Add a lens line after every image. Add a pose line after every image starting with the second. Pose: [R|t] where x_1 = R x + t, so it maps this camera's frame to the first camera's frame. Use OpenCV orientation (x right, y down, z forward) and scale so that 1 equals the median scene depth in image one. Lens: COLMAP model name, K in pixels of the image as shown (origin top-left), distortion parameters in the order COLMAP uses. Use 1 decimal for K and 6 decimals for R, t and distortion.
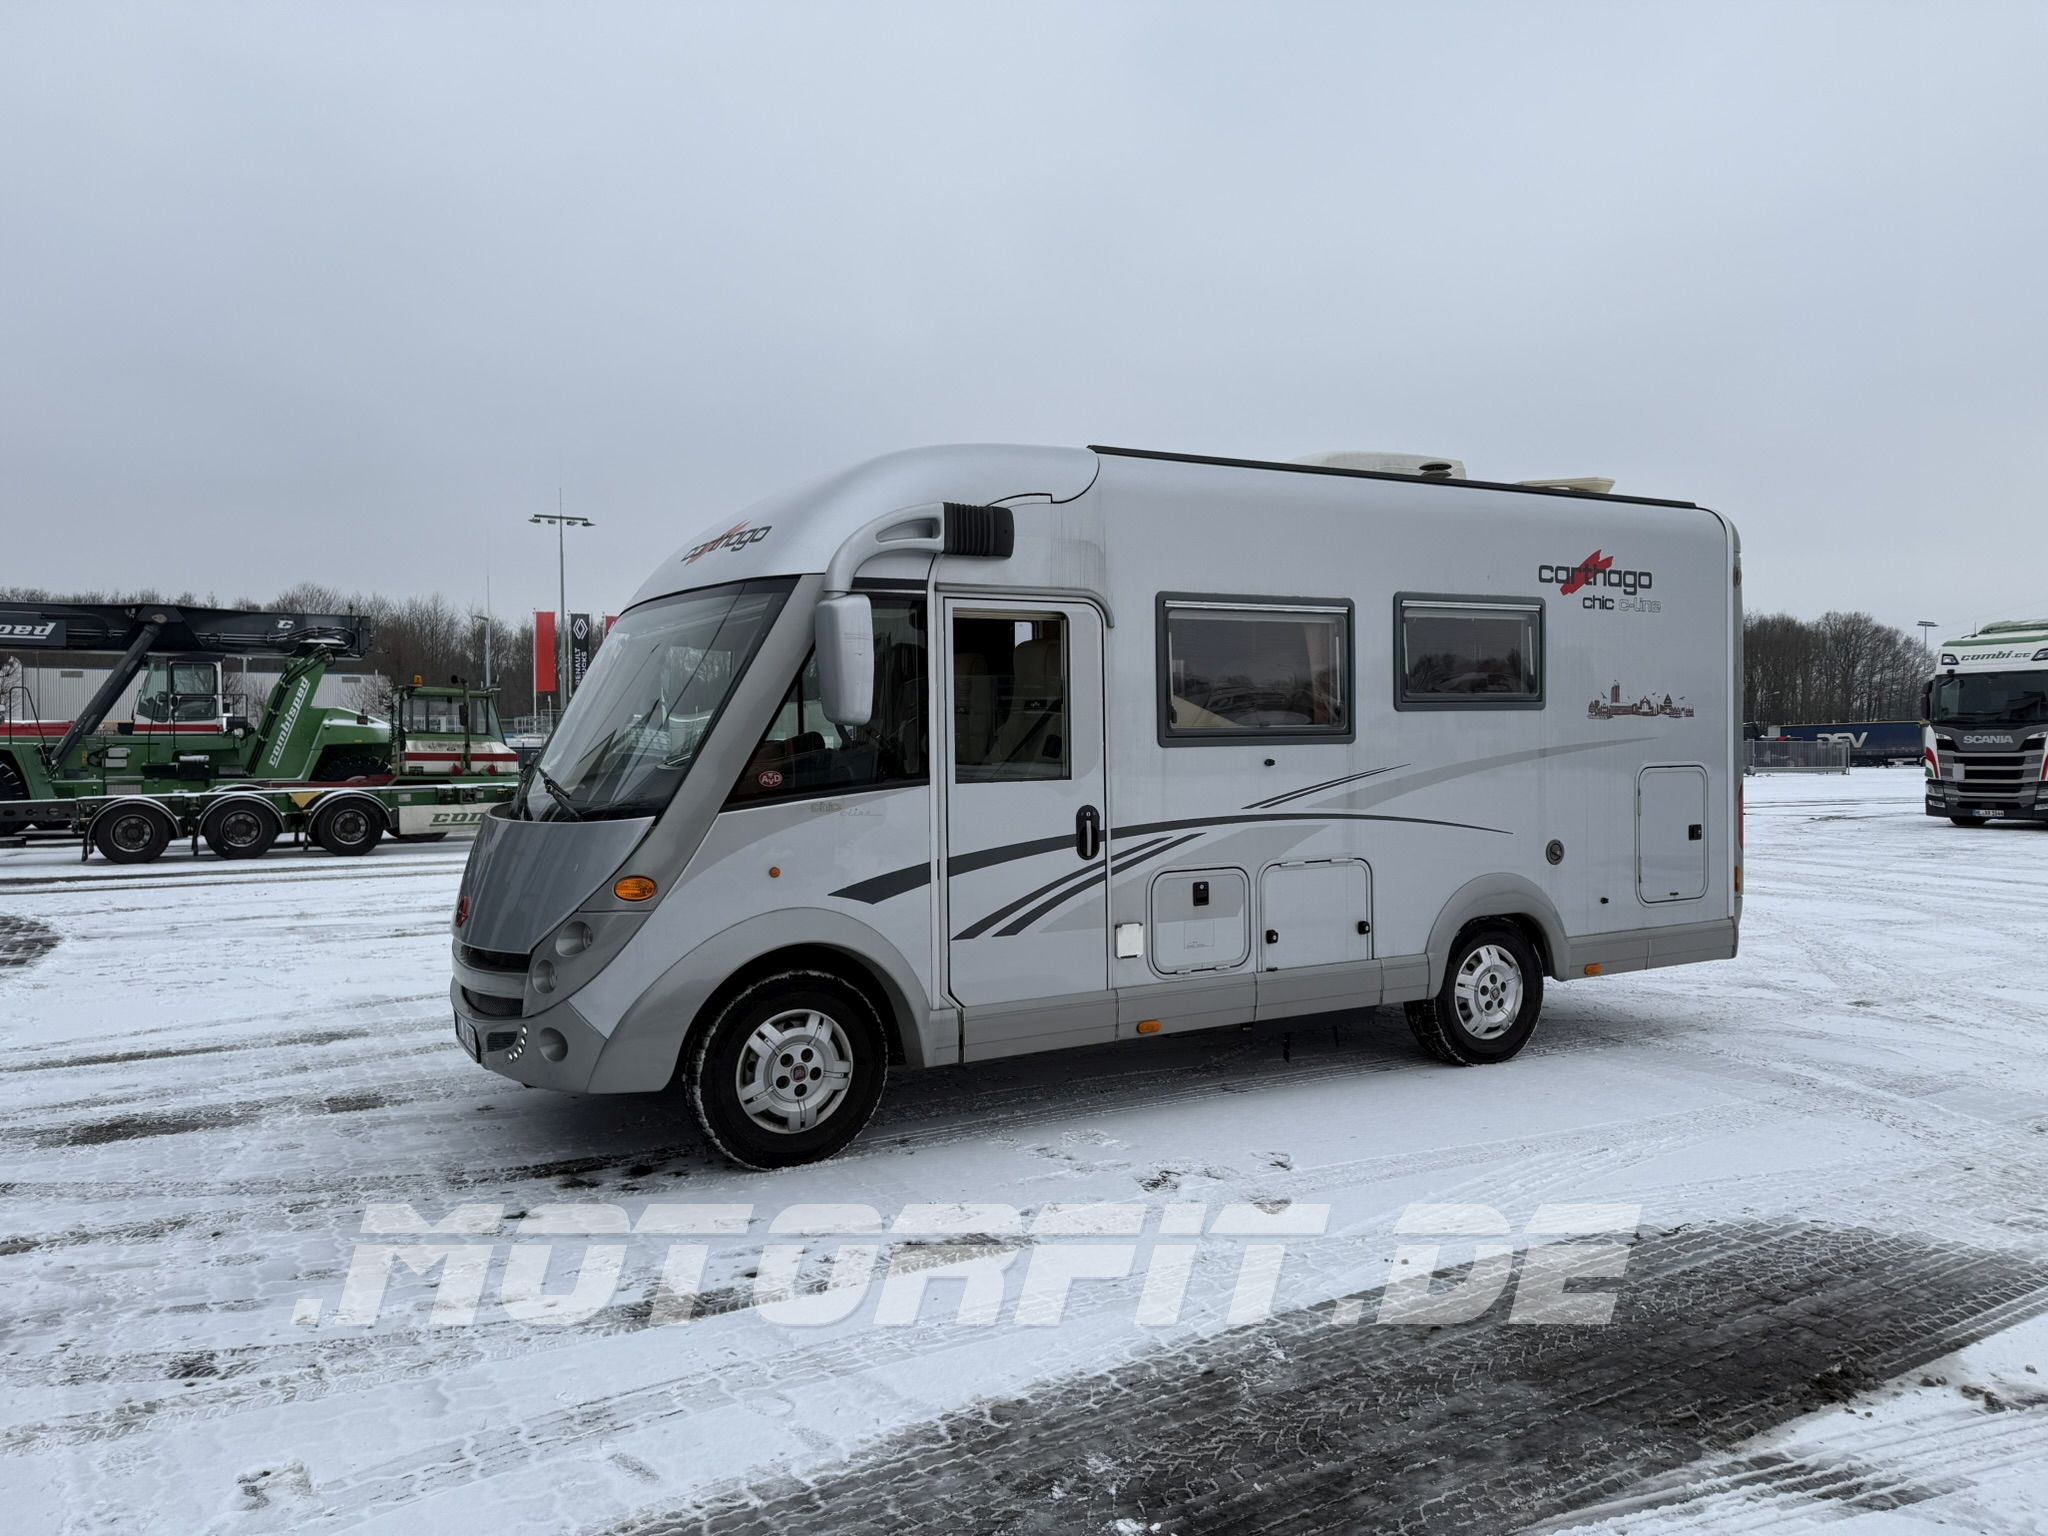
lens RADIAL K [[1450.7, 0, 1024.0], [0, 1450.7, 768.0], [0, 0, 1]] dist [0.025762, -0.042832]
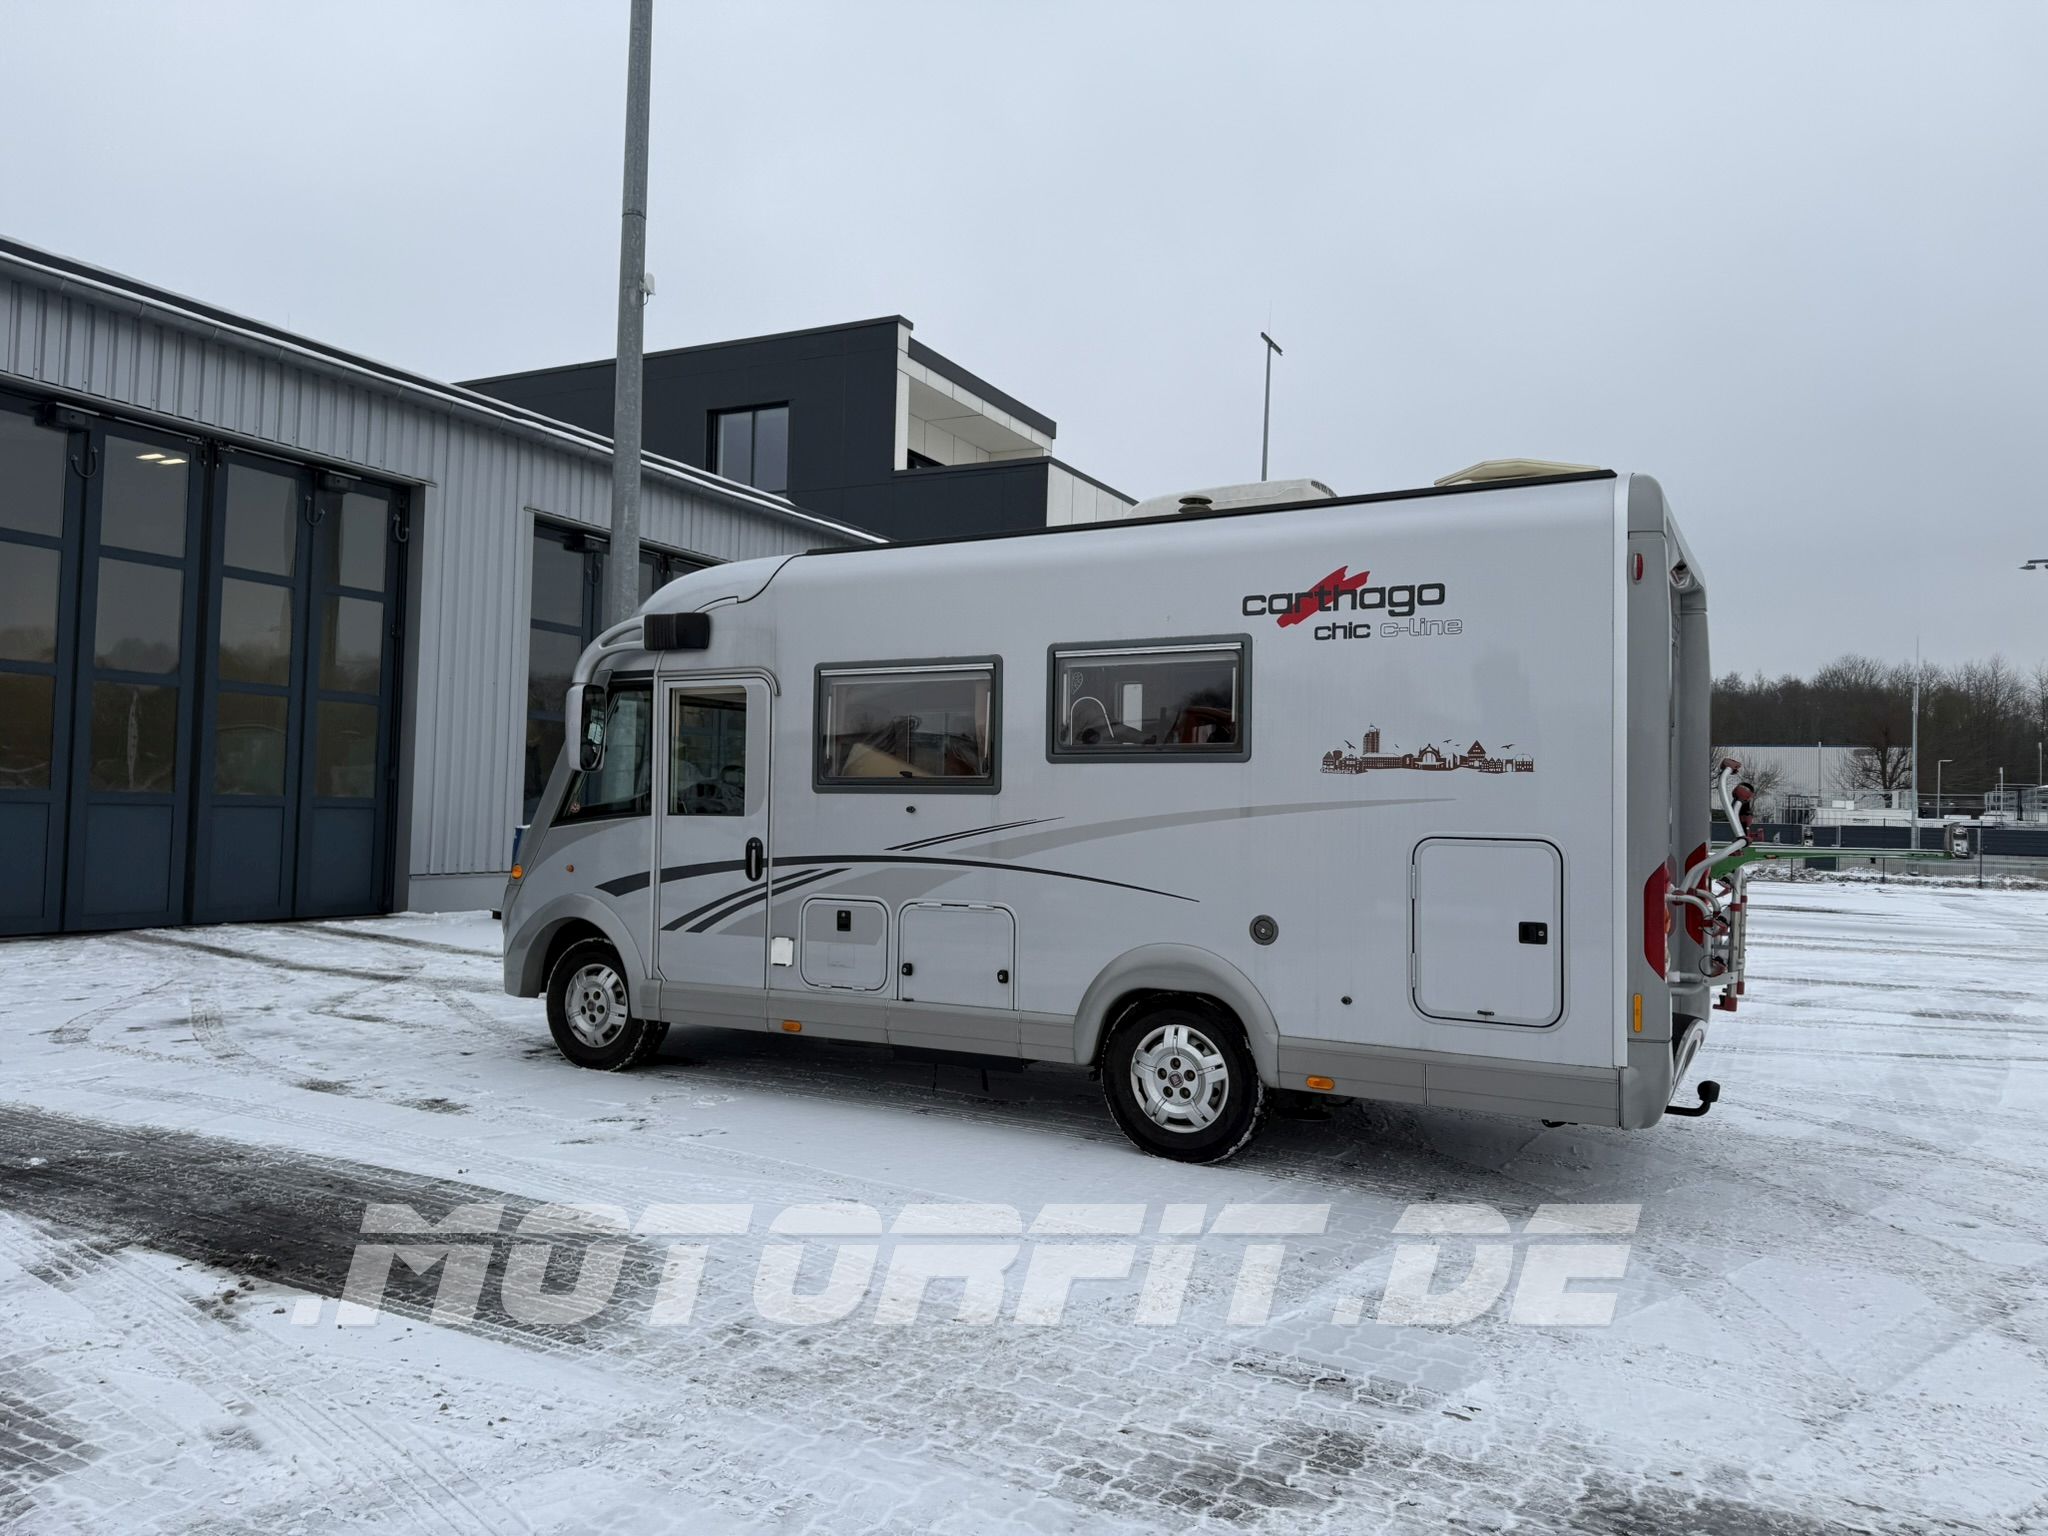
lens RADIAL K [[1446.2, 0, 1026.8], [0, 1446.2, 754.7], [0, 0, 1]] dist [0.047196, -0.089266]
pose [[0.529880, -0.009281, -0.848022, 1.252217], [-0.038988, 0.998616, -0.035291, -0.011124], [0.847176, 0.051763, 0.528785, 0.538690]]
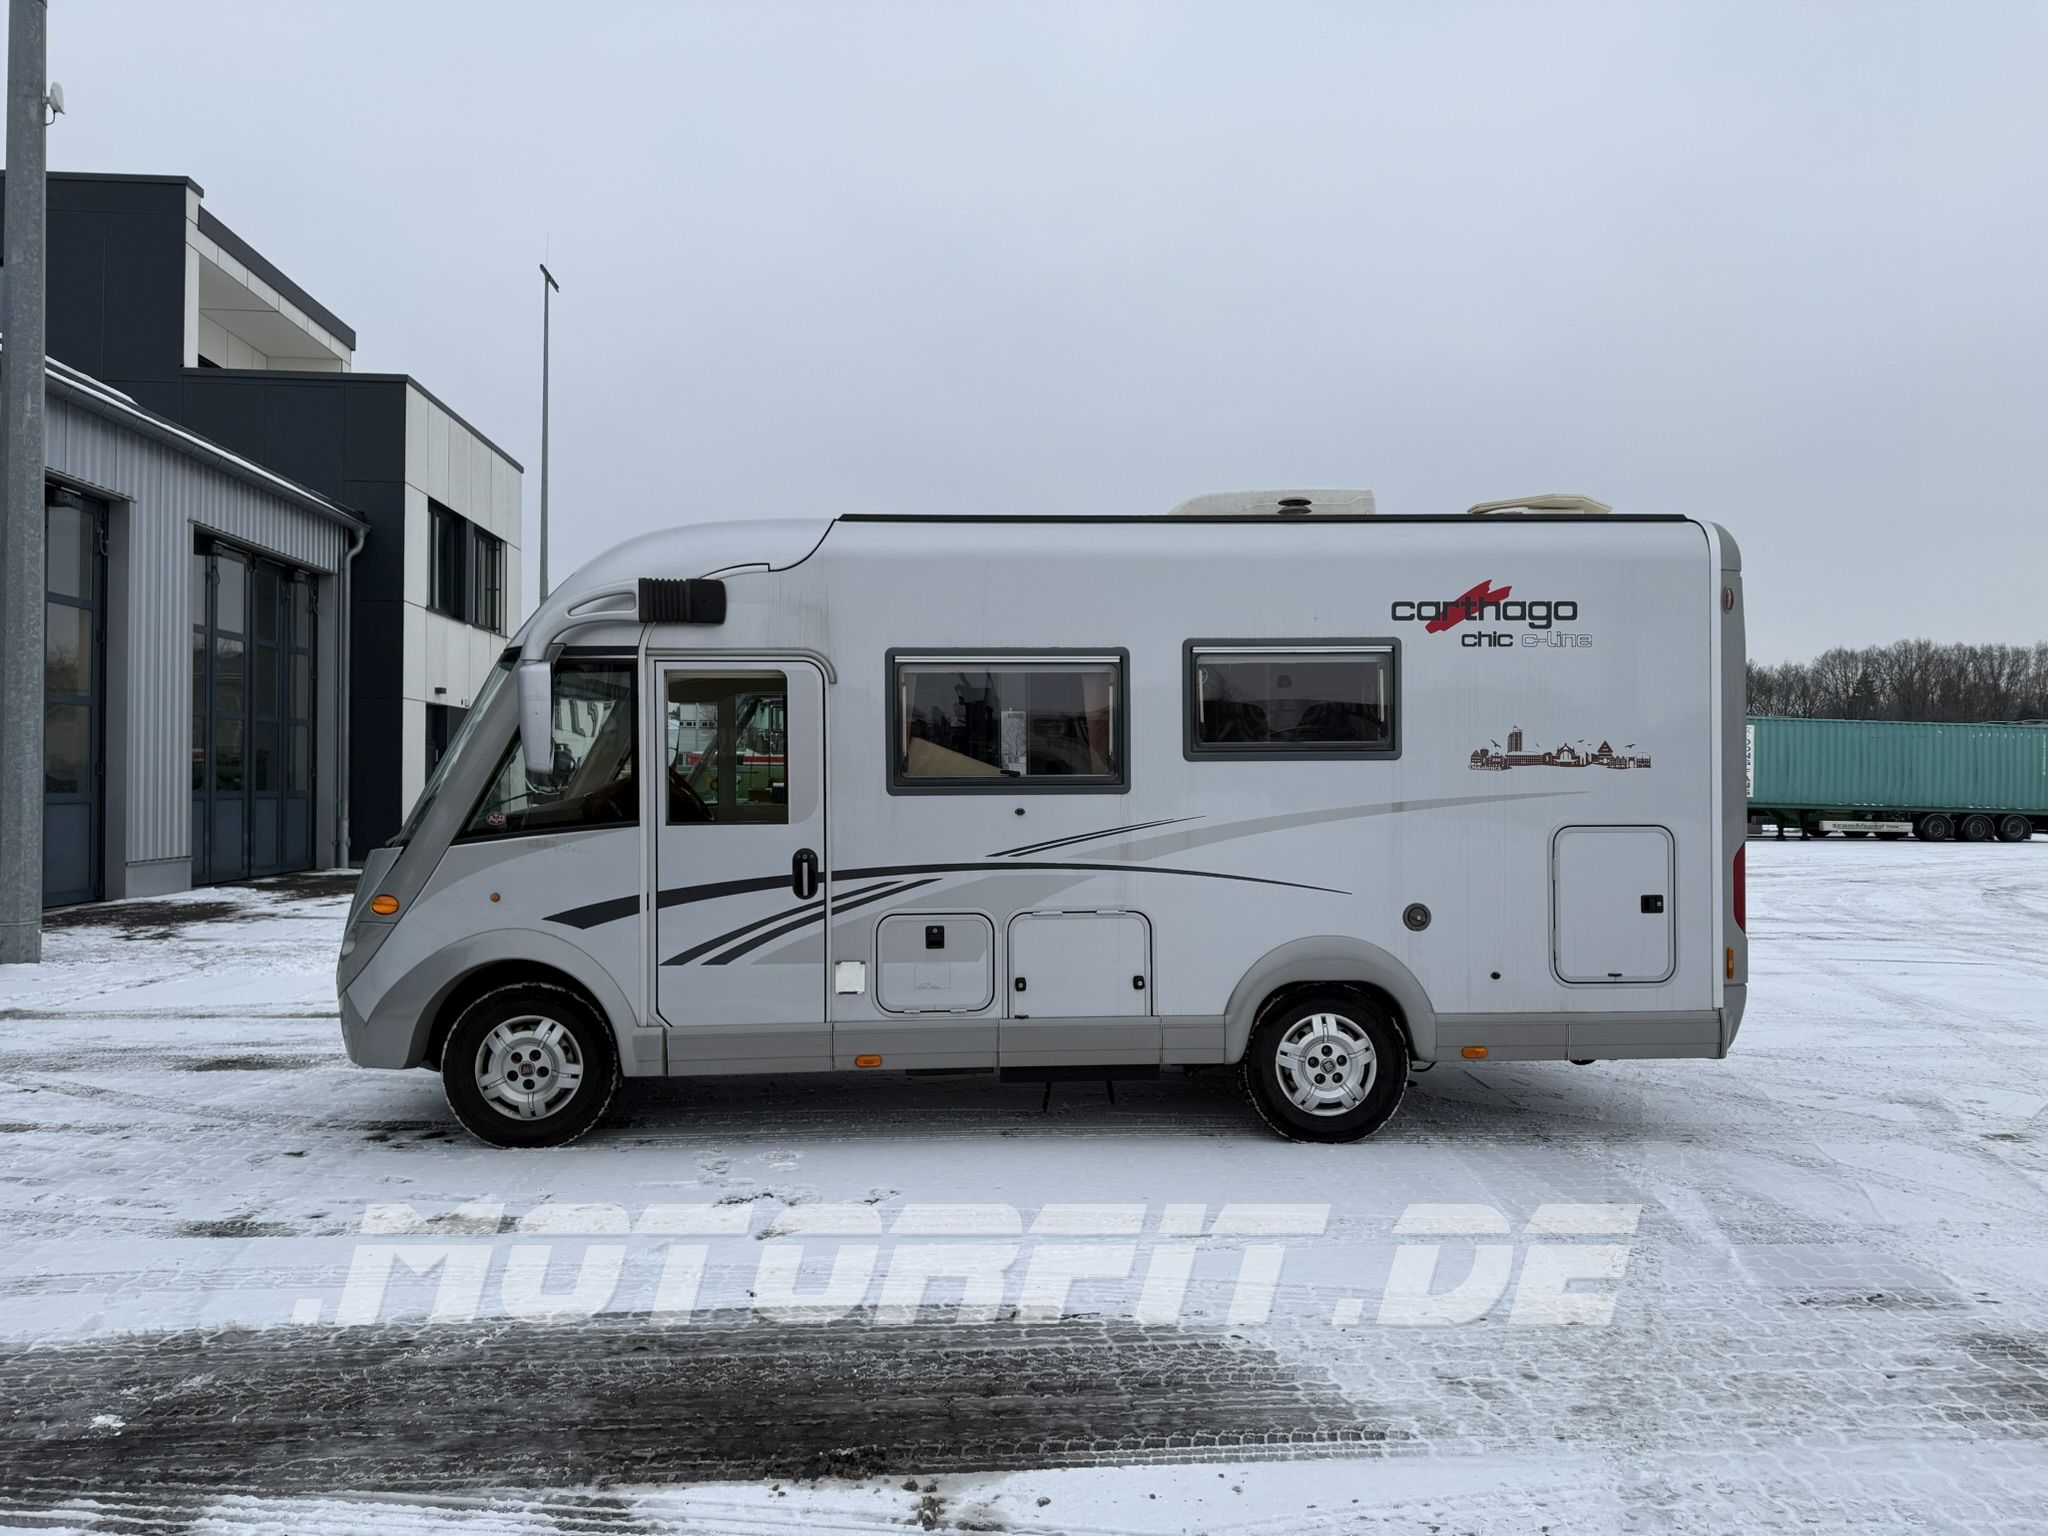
lens RADIAL K [[1459.9, 0, 1024.0], [0, 1459.9, 768.0], [0, 0, 1]] dist [0.028298, -0.048497]
pose [[0.900116, 0.010326, -0.435529, 0.671600], [-0.017425, 0.999772, -0.012309, -0.024047], [0.435303, 0.018668, 0.900091, 0.093198]]
